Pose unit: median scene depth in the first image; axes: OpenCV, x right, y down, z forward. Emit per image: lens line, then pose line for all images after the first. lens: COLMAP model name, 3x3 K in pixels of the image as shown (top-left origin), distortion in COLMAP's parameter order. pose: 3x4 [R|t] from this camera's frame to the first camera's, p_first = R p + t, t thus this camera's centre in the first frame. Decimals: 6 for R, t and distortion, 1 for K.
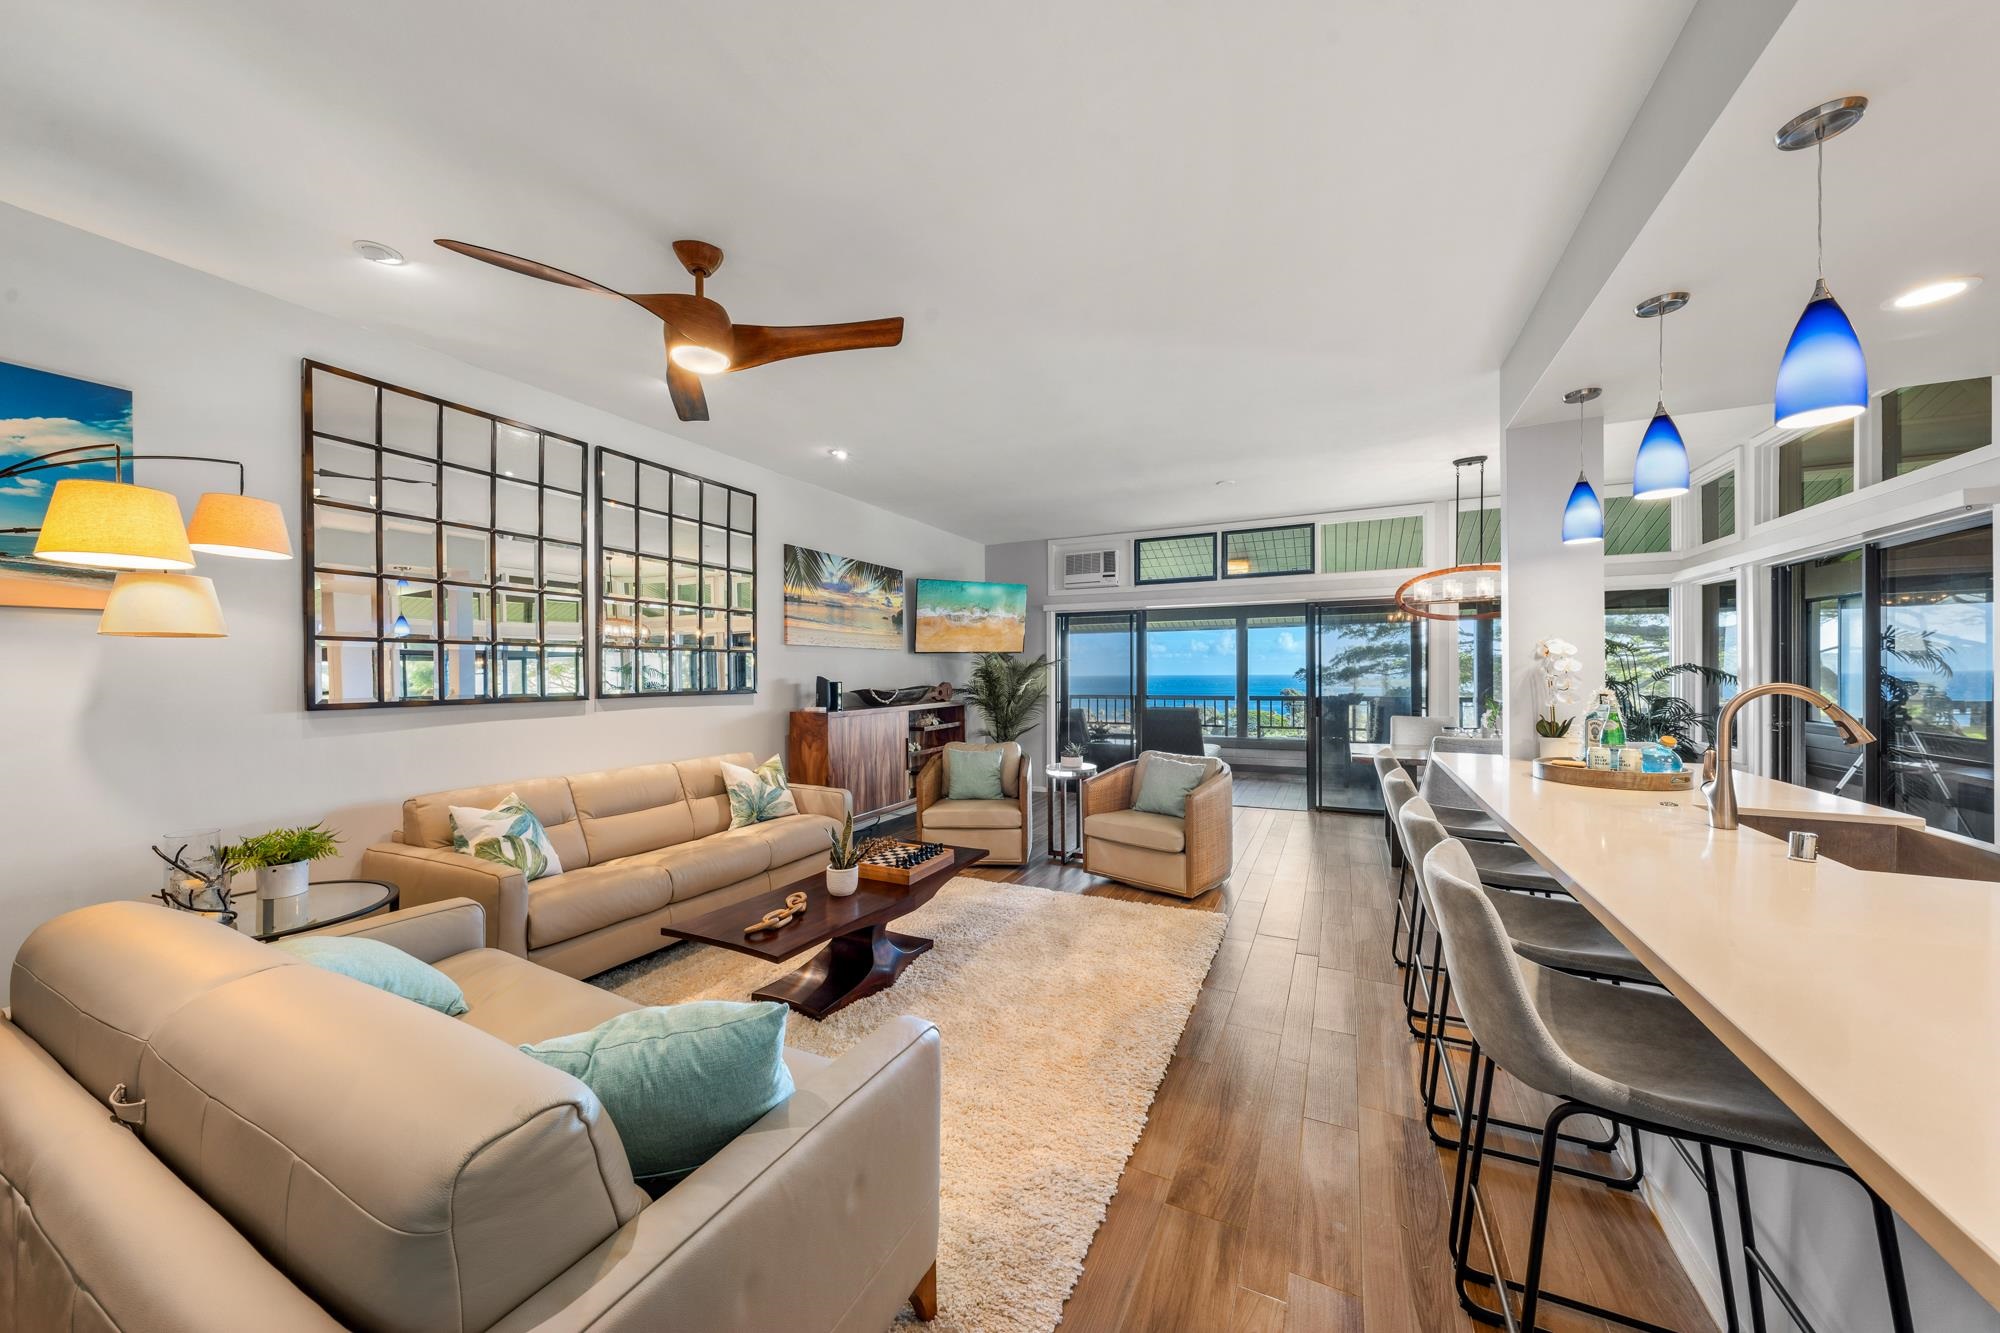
lens RADIAL K [[675.7, 0, 1000.5], [0, 675.7, 665.3], [0, 0, 1]] dist [-0.002374, 0.000191]
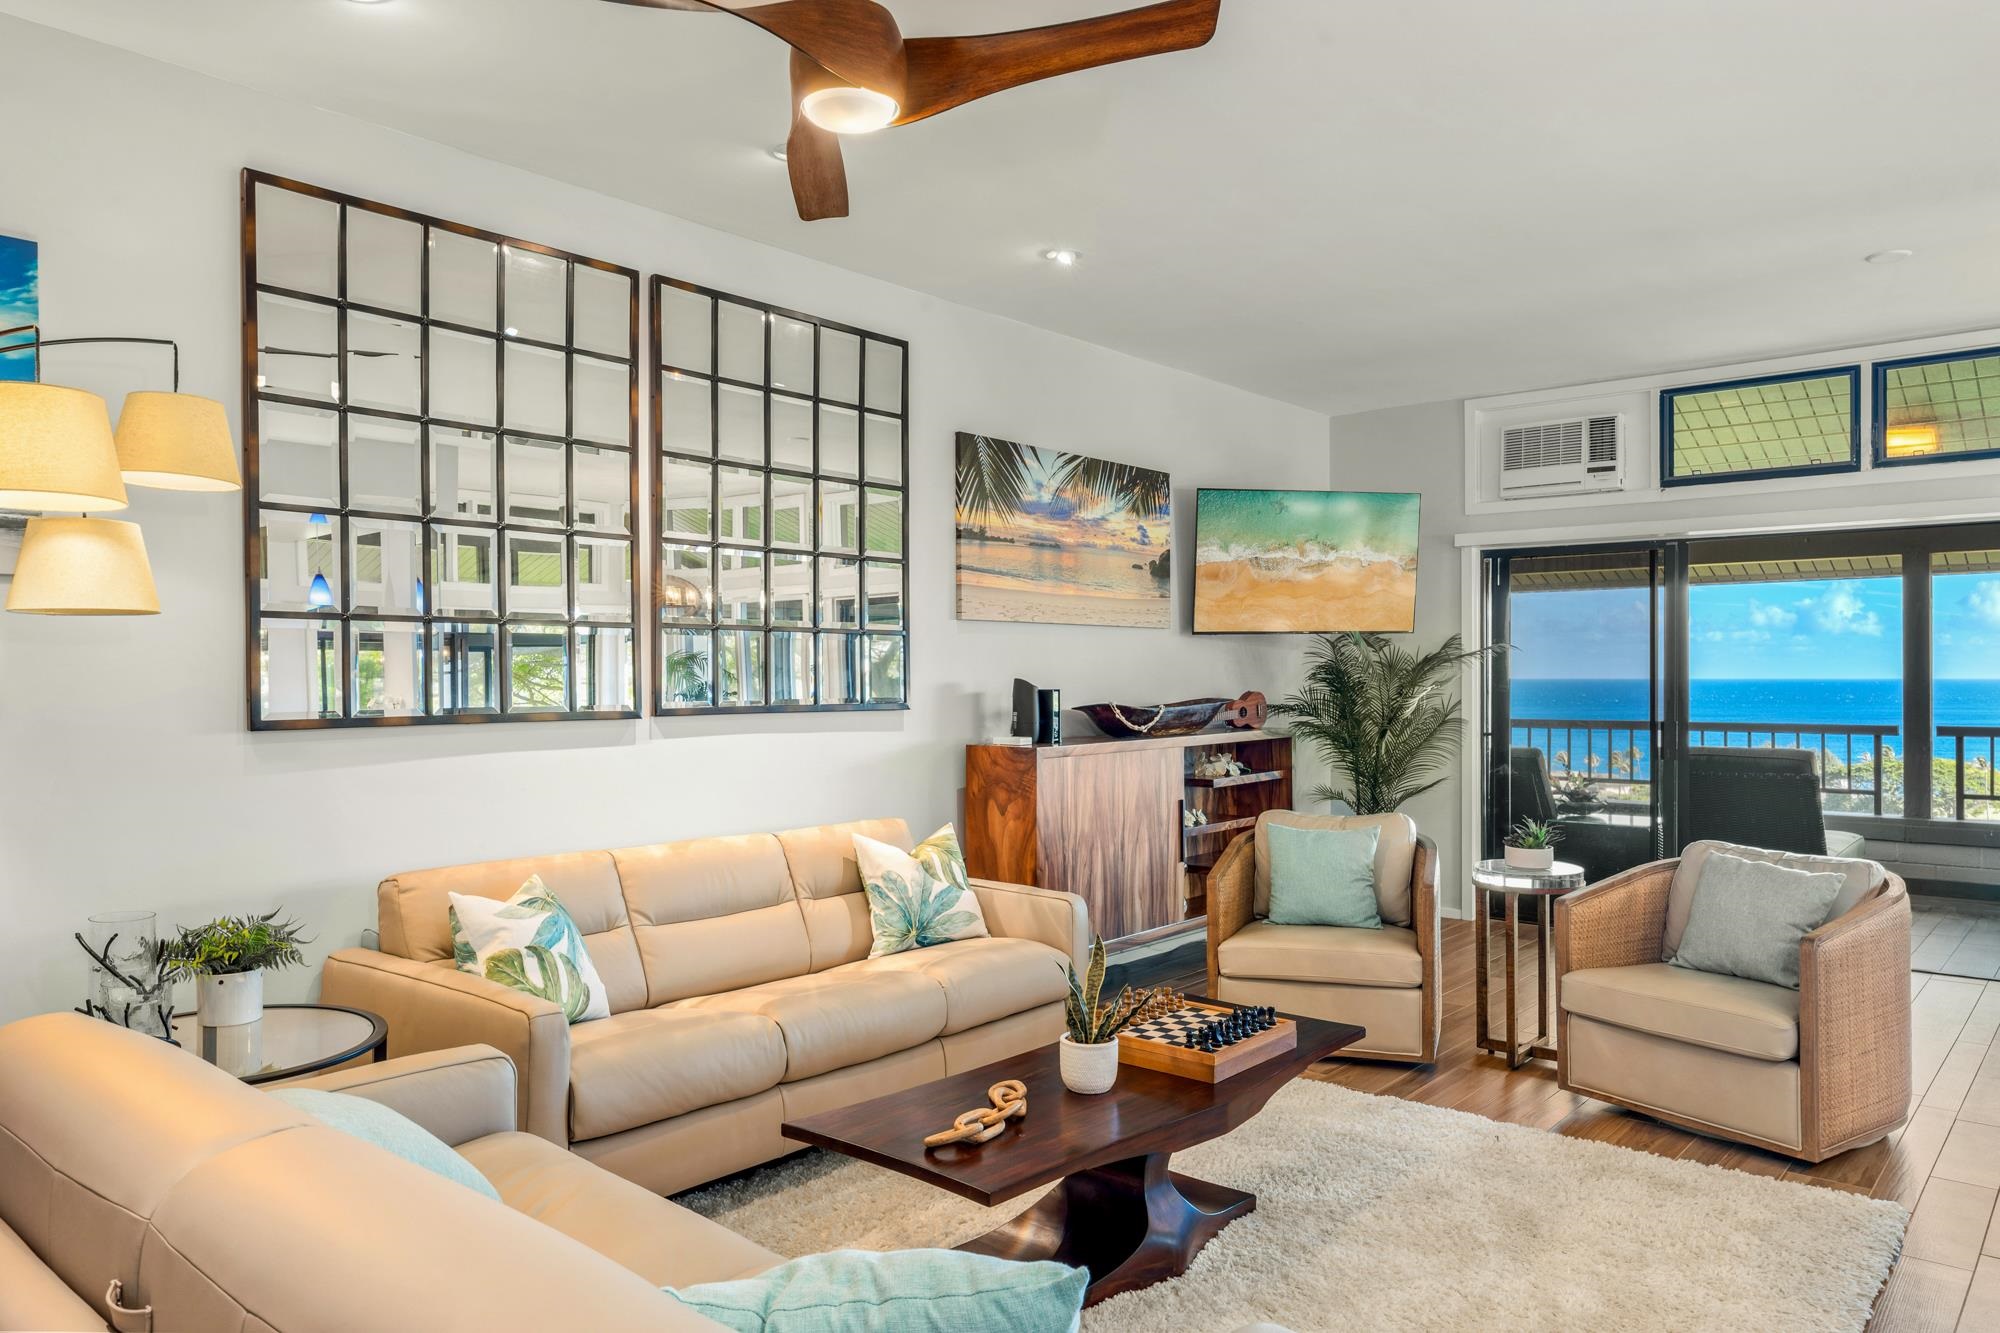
lens RADIAL K [[1334.2, 0, 1002.2], [0, 1334.2, 660.9], [0, 0, 1]] dist [0.004249, 0.000513]
pose [[0.969491, 0.000875, -0.245124, -0.029952], [-0.000274, 0.999997, 0.002485, -0.000712], [0.245125, -0.002342, 0.969489, -0.021652]]
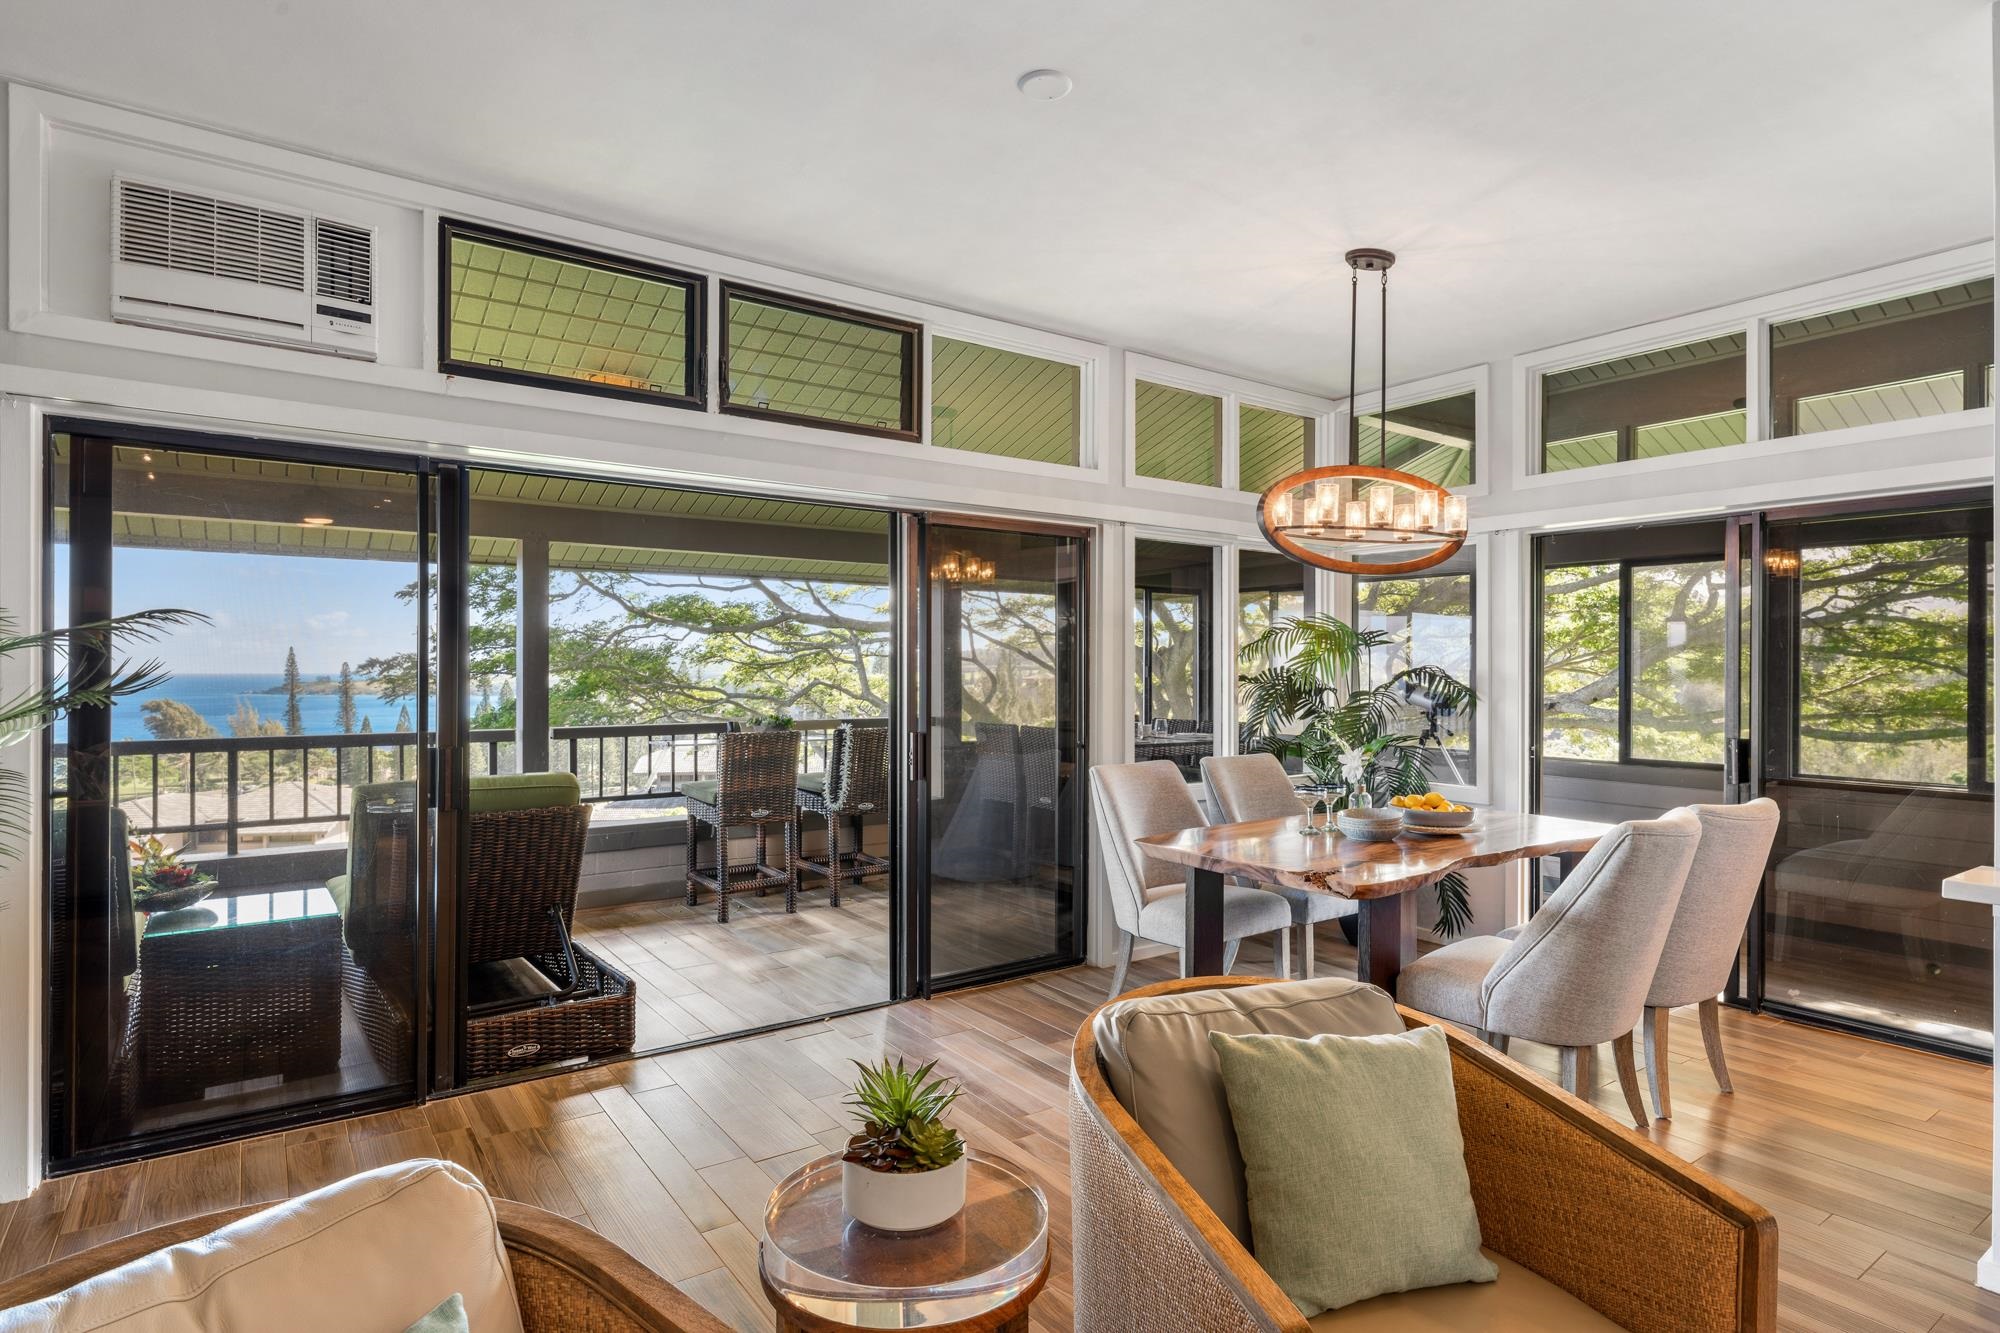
lens RADIAL K [[1094.8, 0, 1019.5], [0, 1094.8, 670.0], [0, 0, 1]] dist [0.019133, -0.002047]
pose [[0.473186, 0.010569, 0.880899, -0.174469], [-0.017318, 0.999846, -0.002694, 0.012680], [-0.880792, -0.013981, 0.473296, 0.939048]]
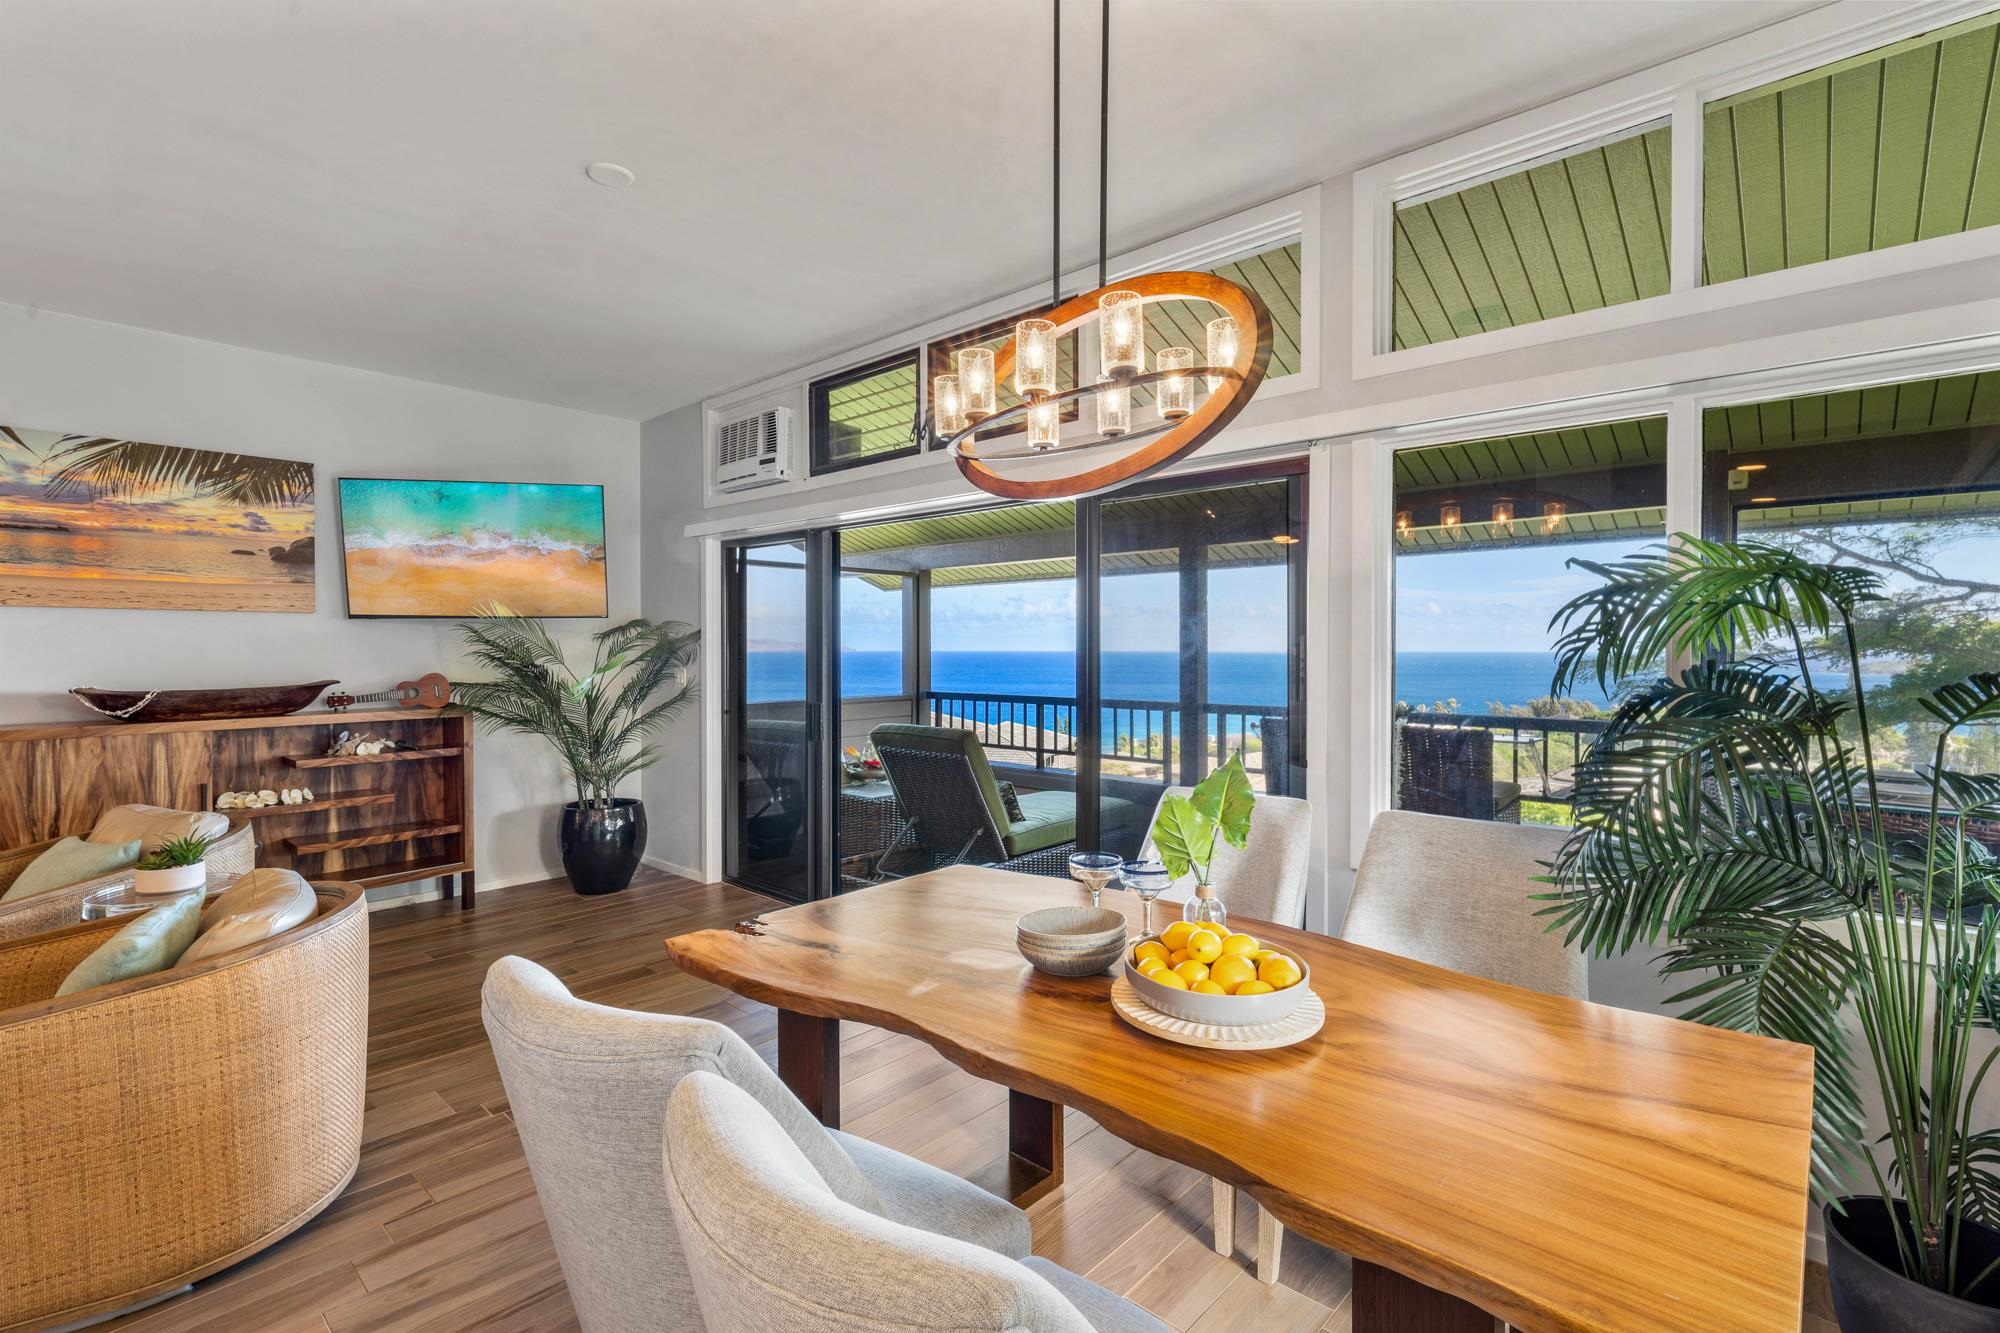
lens RADIAL K [[915.7, 0, 1014.8], [0, 915.7, 671.0], [0, 0, 1]] dist [-0.001432, -0.000386]
pose [[0.963720, 0.009519, -0.266745, 0.885019], [-0.000493, 0.999426, 0.033884, -0.002207], [0.266915, -0.032523, 0.963171, 0.680474]]
